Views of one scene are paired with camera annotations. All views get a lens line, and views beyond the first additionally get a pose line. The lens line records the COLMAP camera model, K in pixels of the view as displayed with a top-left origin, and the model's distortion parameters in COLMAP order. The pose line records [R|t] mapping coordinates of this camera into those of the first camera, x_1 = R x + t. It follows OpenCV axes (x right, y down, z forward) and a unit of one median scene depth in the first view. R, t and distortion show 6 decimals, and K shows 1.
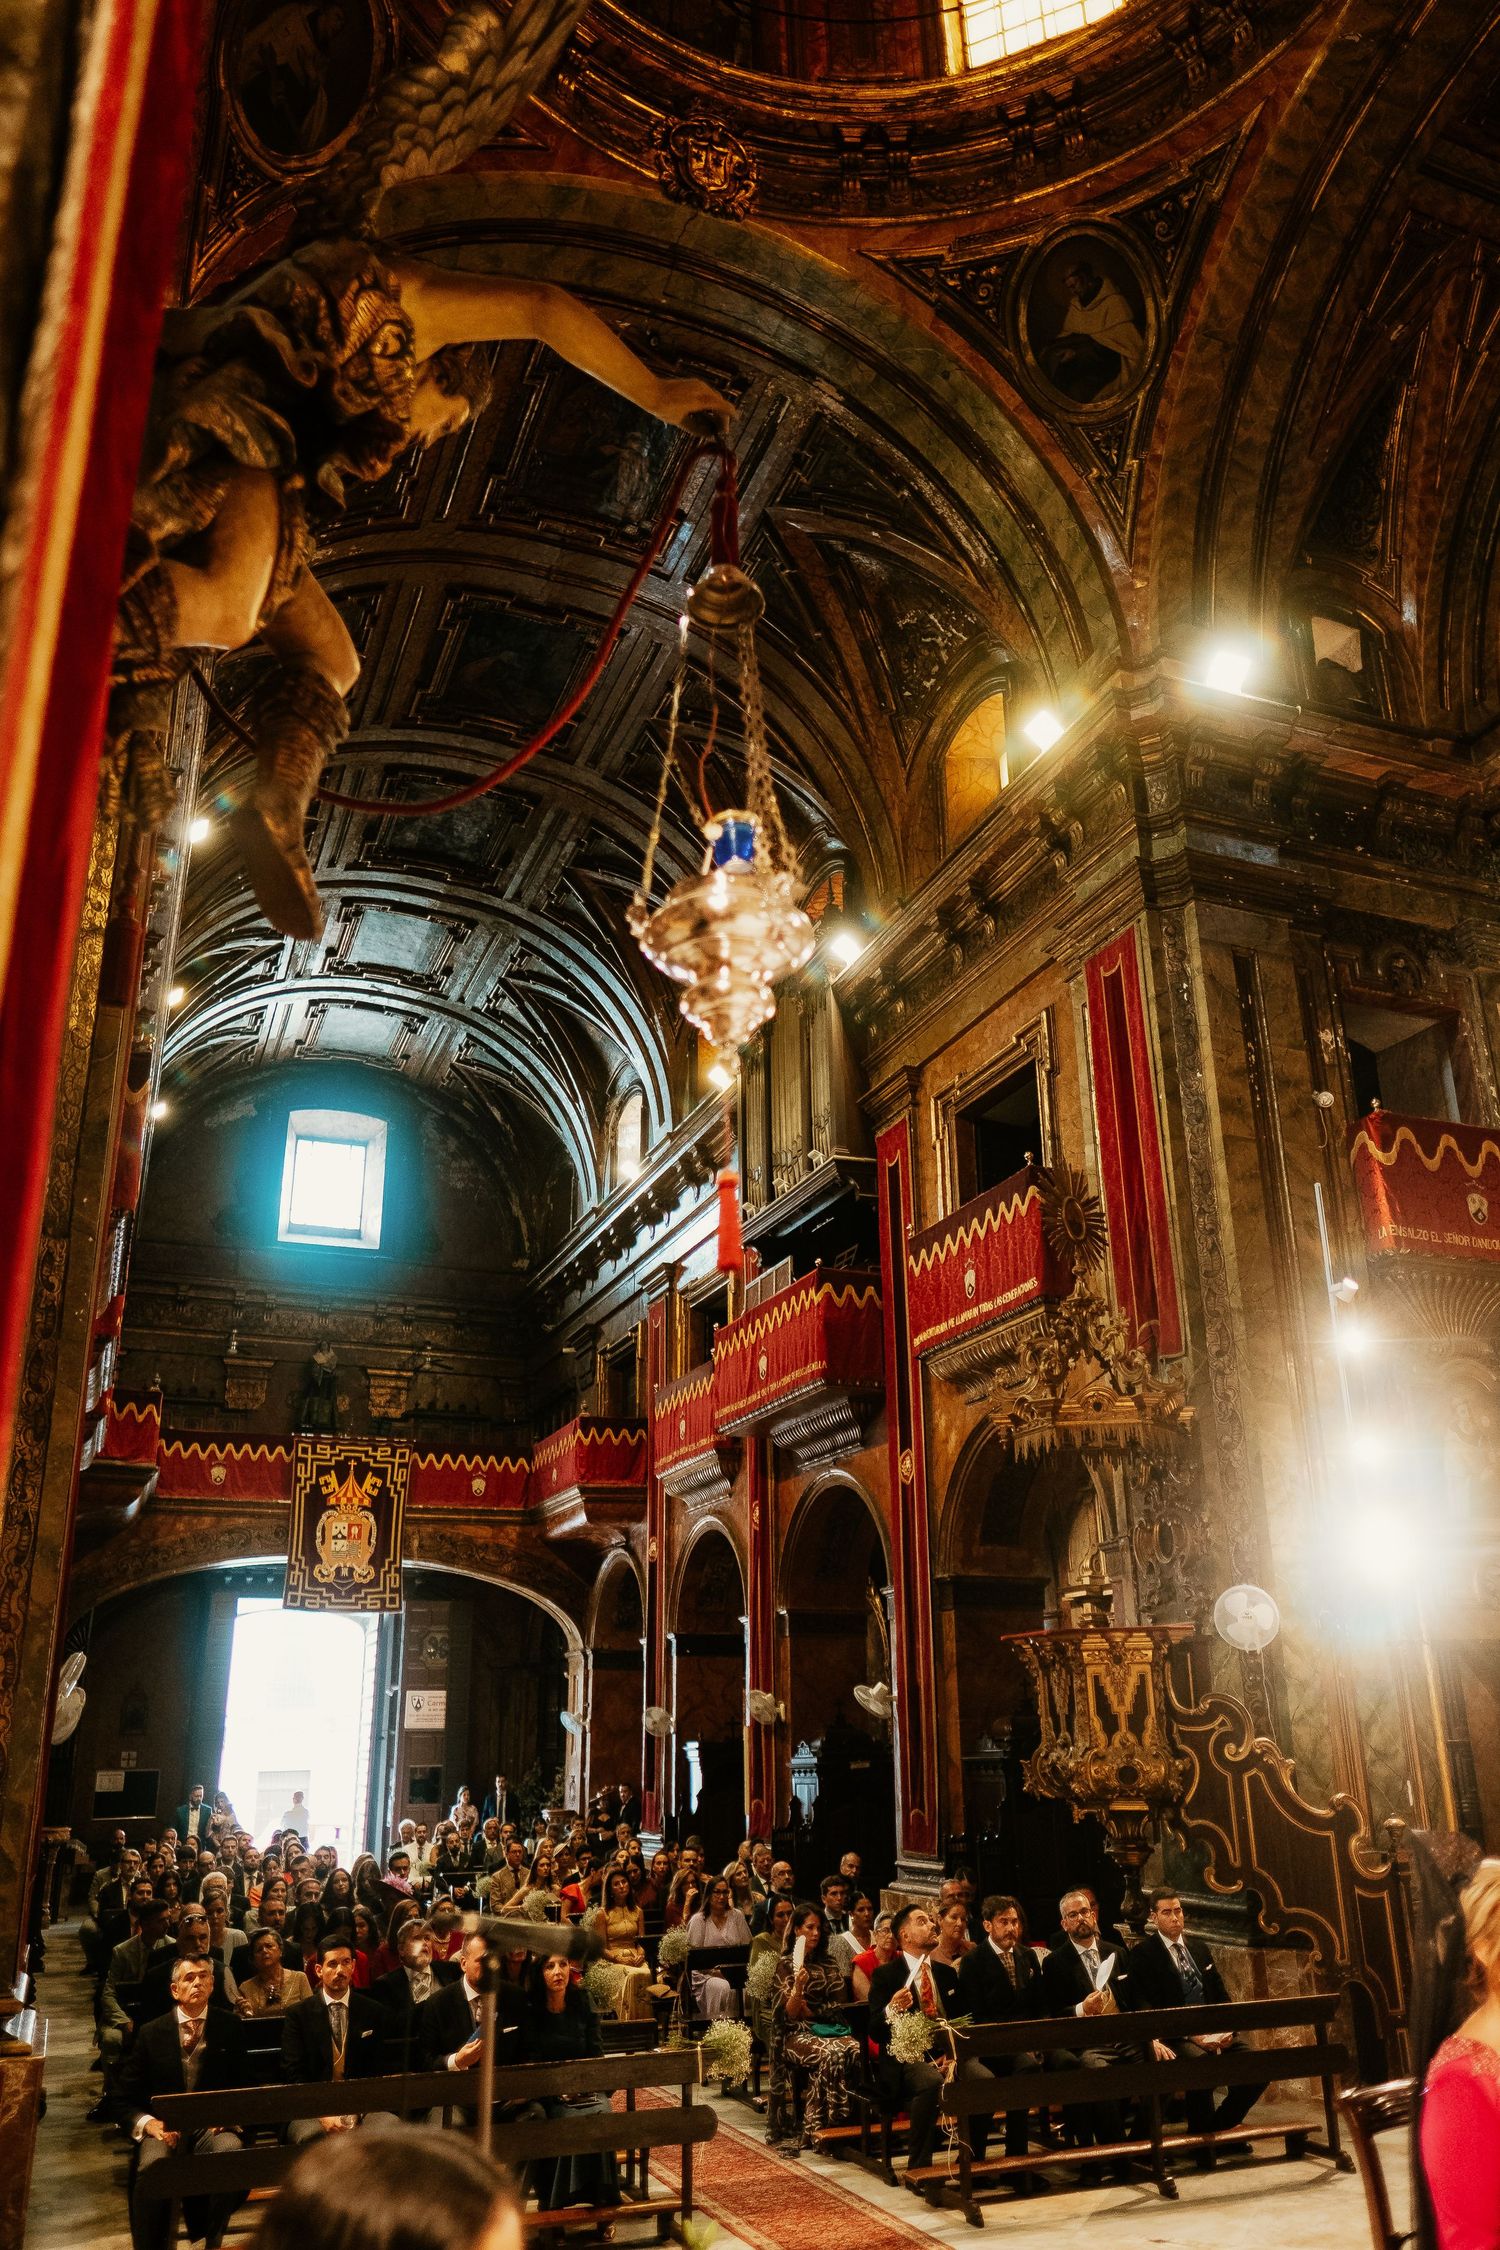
lens RADIAL K [[1659.1, 0, 757.7], [0, 1659.1, 1124.3], [0, 0, 1]] dist [-0.011953, 0.007028]
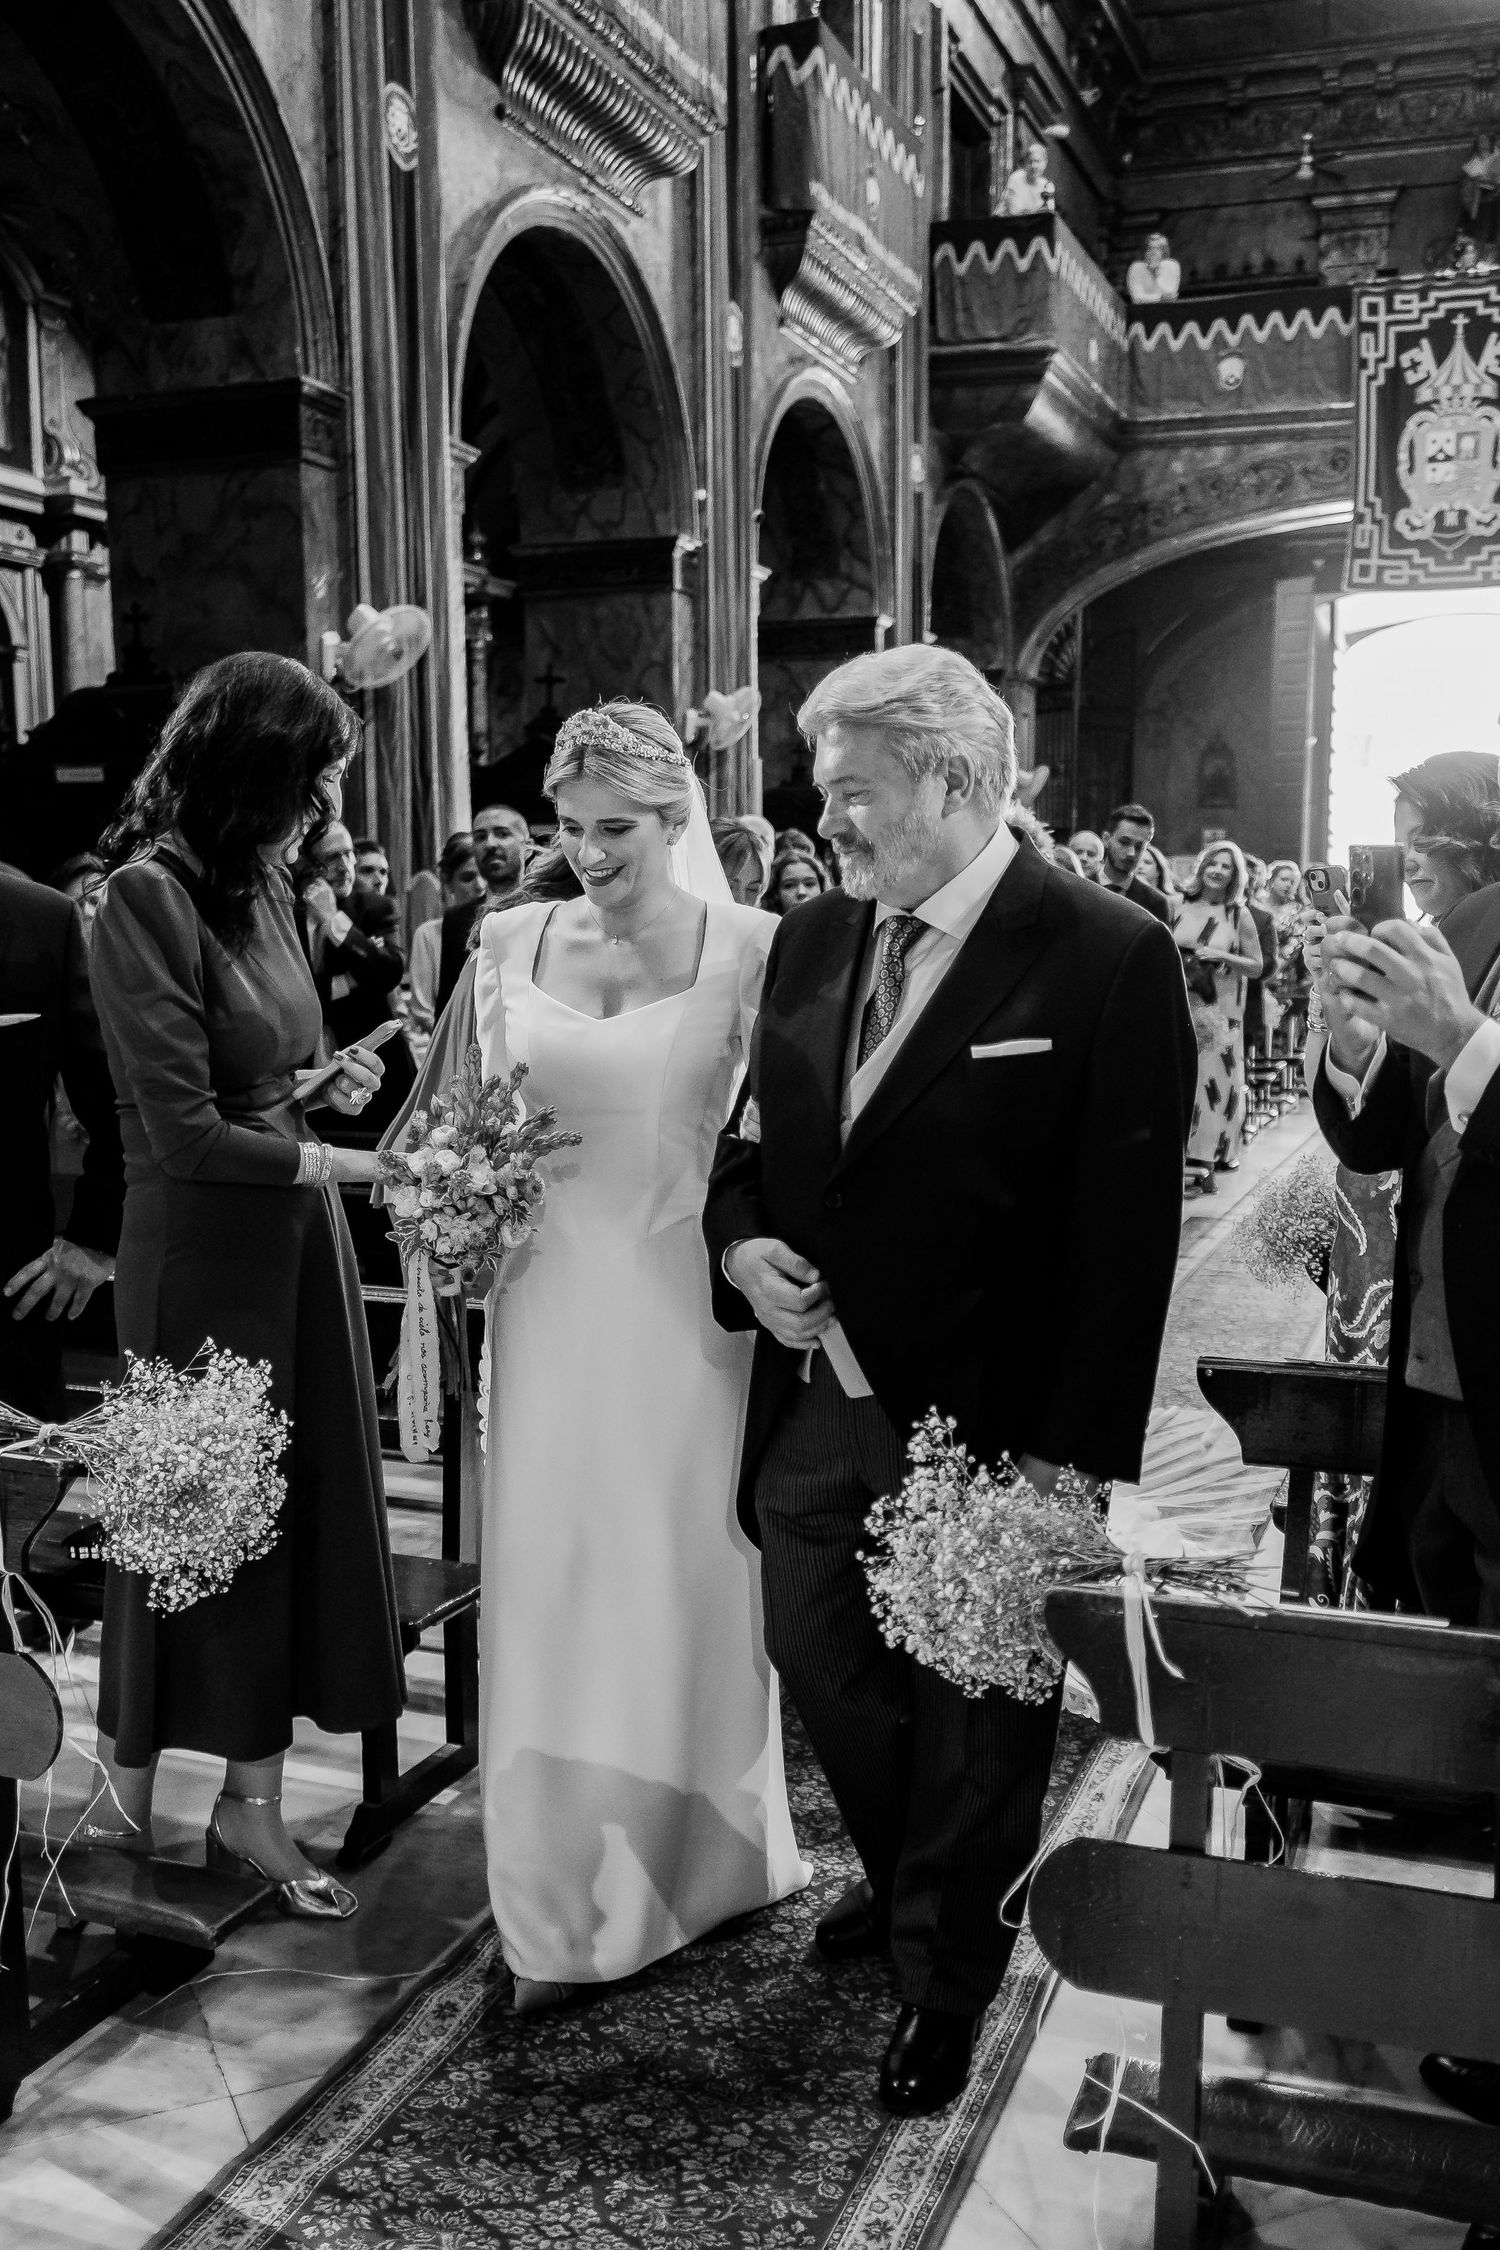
lens RADIAL K [[2123.9, 0, 755.7], [0, 2123.9, 1131.5], [0, 0, 1]] dist [0.014307, 0.000000]
pose [[0.747895, 0.098120, -0.656525, 0.038894], [0.212899, 0.901315, 0.377233, 0.071135], [0.628750, -0.421904, 0.653200, 0.151394]]
